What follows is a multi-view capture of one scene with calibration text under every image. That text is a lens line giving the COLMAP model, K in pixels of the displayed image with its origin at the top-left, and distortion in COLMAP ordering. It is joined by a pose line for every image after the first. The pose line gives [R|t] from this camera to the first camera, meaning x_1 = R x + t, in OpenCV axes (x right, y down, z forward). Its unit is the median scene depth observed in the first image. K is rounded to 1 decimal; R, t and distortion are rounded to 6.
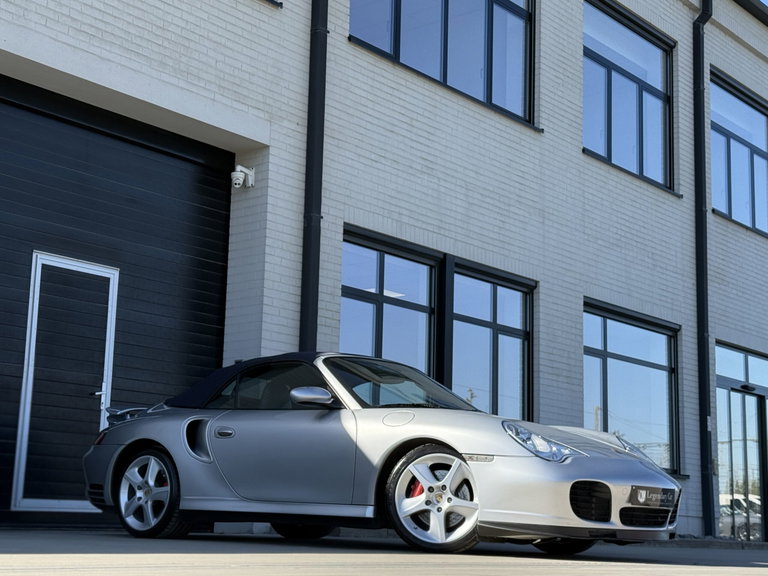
lens RADIAL K [[1271.3, 0, 375.3], [0, 1271.3, 289.3], [0, 0, 1]] dist [0.157838, -0.039739]
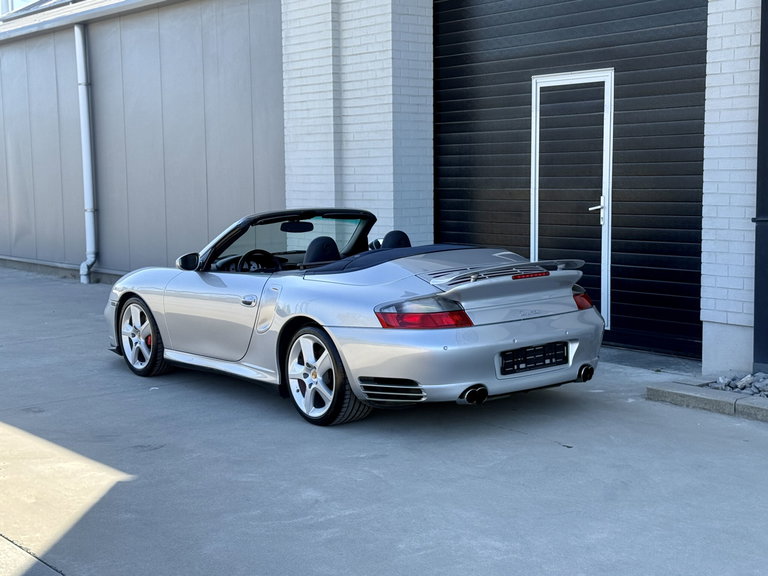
lens RADIAL K [[1149.8, 0, 385.9], [0, 1149.8, 290.5], [0, 0, 1]] dist [0.156564, -0.084432]
pose [[-0.206635, 0.076278, -0.975440, 0.542553], [0.185973, 0.981844, 0.037382, 0.065301], [0.960581, -0.173681, -0.217069, 0.837794]]
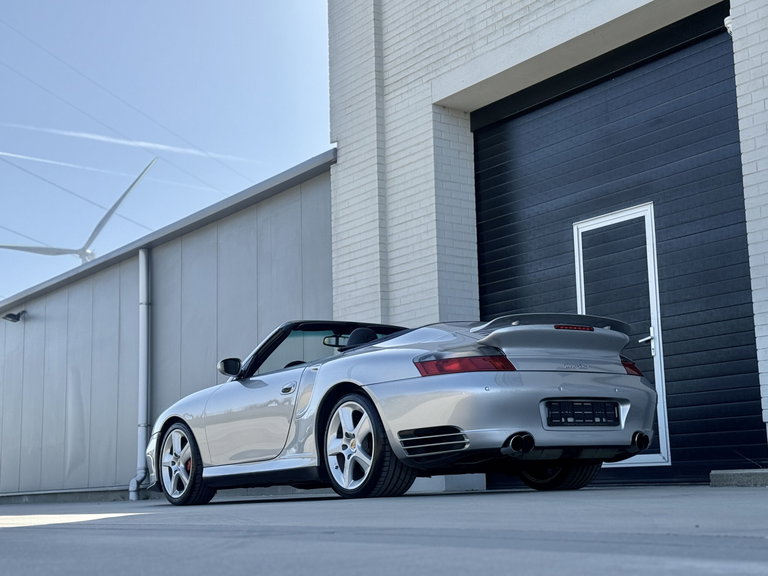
lens RADIAL K [[1149.8, 0, 385.9], [0, 1149.8, 290.5], [0, 0, 1]] dist [0.156564, -0.084432]
pose [[-0.258521, -0.186274, -0.947876, 0.527194], [0.196190, 0.950658, -0.240329, 0.174359], [0.945873, -0.248094, -0.209220, 0.821782]]
